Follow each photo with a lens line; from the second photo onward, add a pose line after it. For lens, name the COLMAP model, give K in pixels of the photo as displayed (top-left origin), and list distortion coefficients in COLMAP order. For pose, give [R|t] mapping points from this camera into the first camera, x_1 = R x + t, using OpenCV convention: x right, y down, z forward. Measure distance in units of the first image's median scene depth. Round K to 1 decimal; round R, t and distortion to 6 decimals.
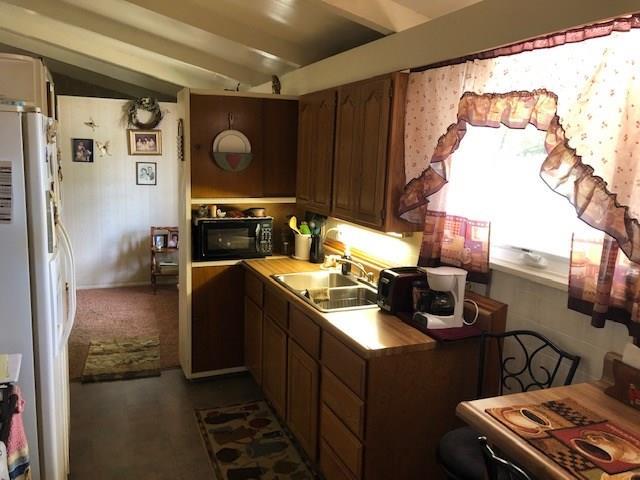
lens RADIAL K [[525.8, 0, 320.0], [0, 525.8, 240.0], [0, 0, 1]] dist [0.005749, -0.011454]
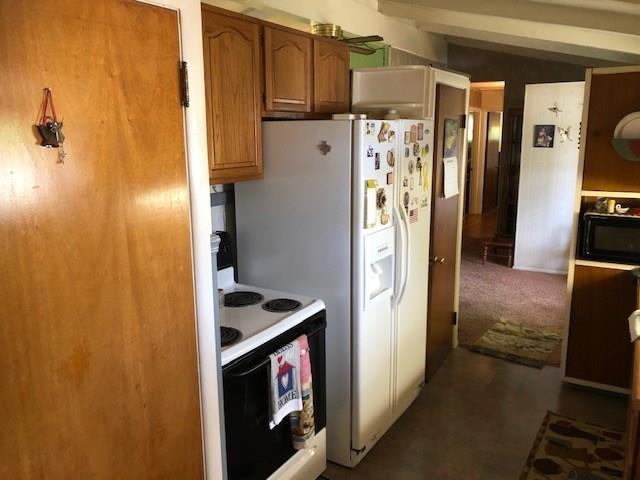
lens RADIAL K [[525.8, 0, 320.0], [0, 525.8, 240.0], [0, 0, 1]] dist [0.005749, -0.011454]
pose [[0.580736, 0.128645, -0.803864, 0.220323], [-0.099955, 0.991232, 0.086420, -0.024478], [0.807933, 0.030163, 0.588502, 0.082784]]
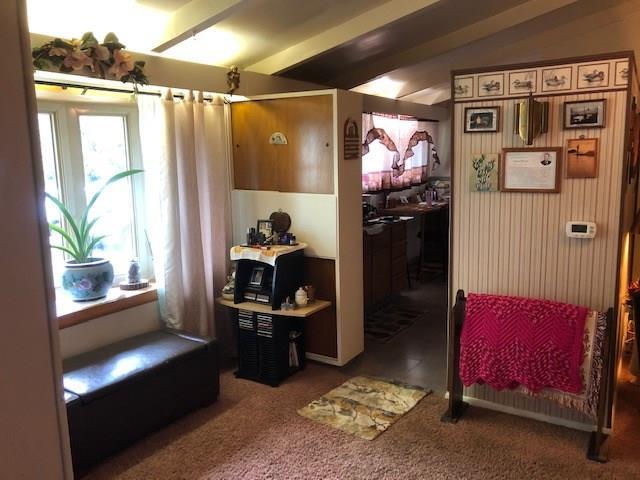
lens RADIAL K [[525.8, 0, 320.0], [0, 525.8, 240.0], [0, 0, 1]] dist [0.005749, -0.011454]
pose [[-0.569250, -0.149926, 0.808379, -1.024499], [0.133014, 0.953485, 0.270505, -0.258211], [-0.811333, 0.261511, -0.522829, 1.542924]]
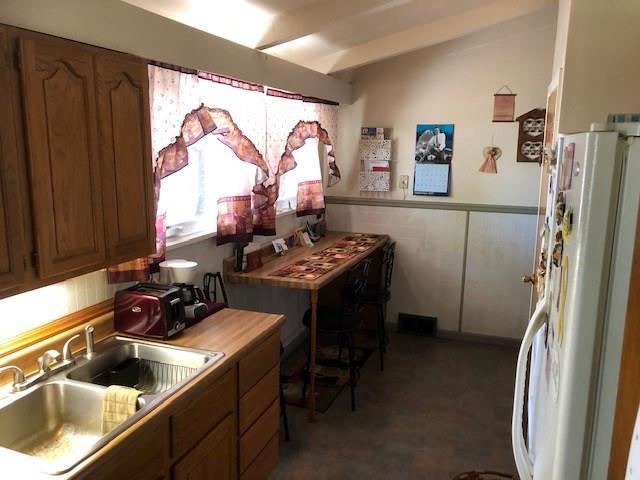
lens RADIAL K [[525.8, 0, 320.0], [0, 525.8, 240.0], [0, 0, 1]] dist [0.005749, -0.011454]
pose [[-0.731601, -0.155273, 0.663815, -0.392032], [0.078223, 0.948166, 0.307996, -0.167901], [-0.677230, 0.277256, -0.681534, 0.922174]]
